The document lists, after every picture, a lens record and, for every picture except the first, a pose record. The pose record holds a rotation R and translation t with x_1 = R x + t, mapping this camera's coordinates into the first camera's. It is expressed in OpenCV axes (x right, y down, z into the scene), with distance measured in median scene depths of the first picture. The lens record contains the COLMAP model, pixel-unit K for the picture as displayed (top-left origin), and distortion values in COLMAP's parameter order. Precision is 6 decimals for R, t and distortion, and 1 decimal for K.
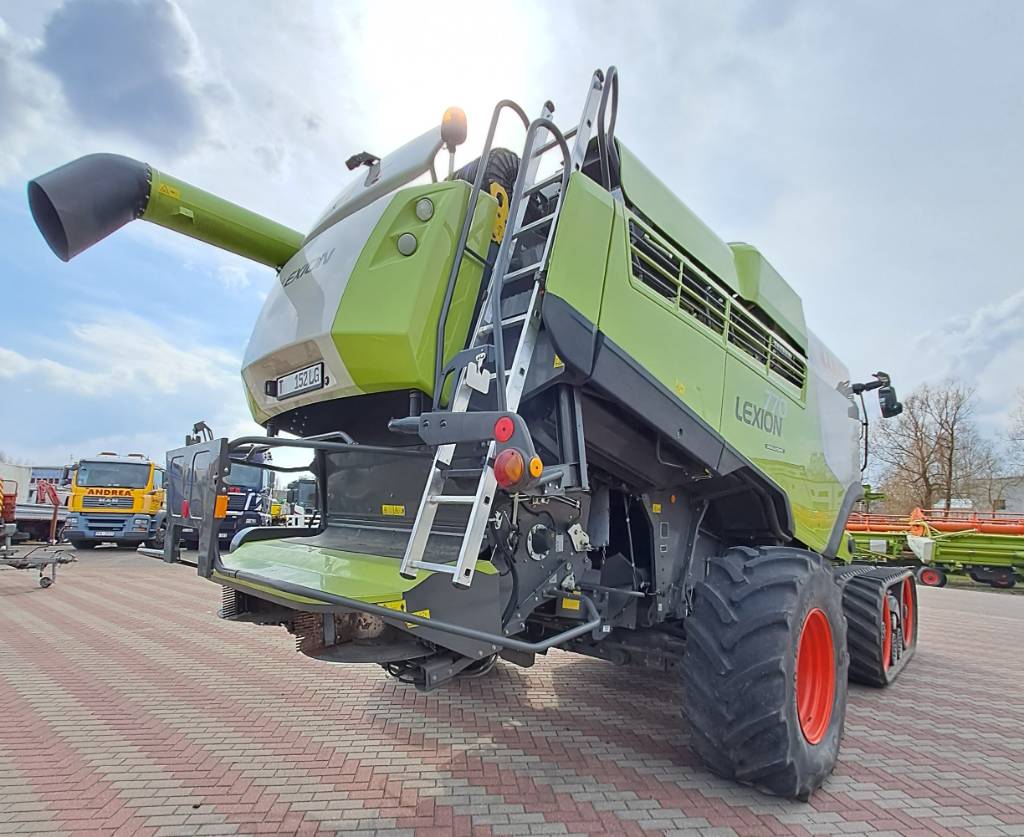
lens RADIAL K [[522.5, 0, 511.4], [0, 522.5, 430.8], [0, 0, 1]] dist [0.003663, -0.000213]
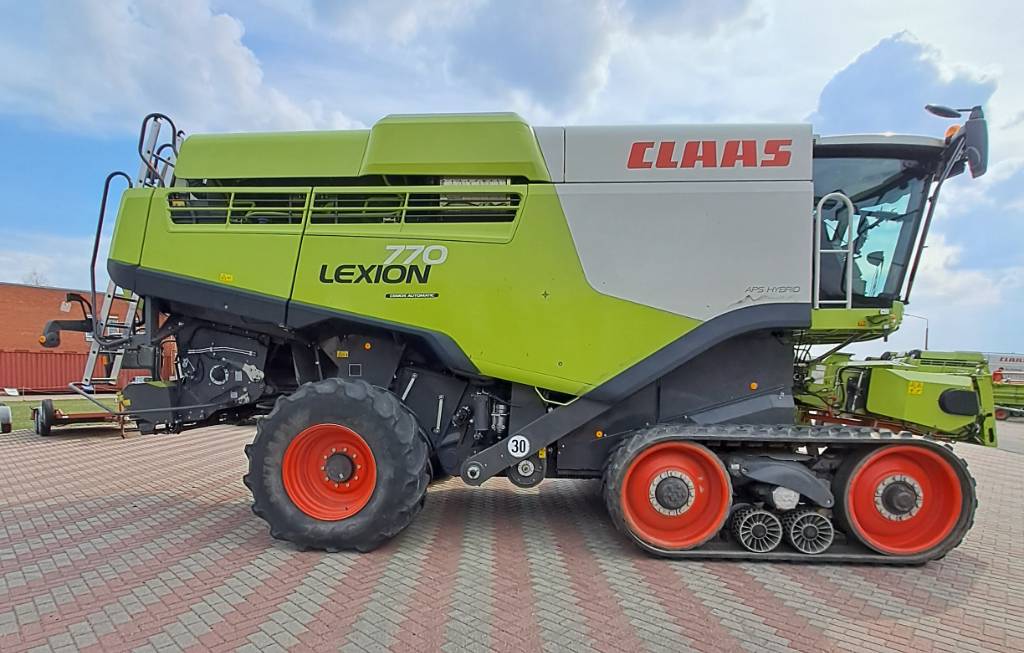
lens RADIAL K [[544.4, 0, 514.0], [0, 544.4, 354.3], [0, 0, 1]] dist [-0.001544, 0.000213]
pose [[0.639672, -0.052729, -0.766837, 1.787955], [0.127869, 0.991043, 0.038519, 0.165358], [0.757938, -0.122695, 0.640684, 0.472883]]
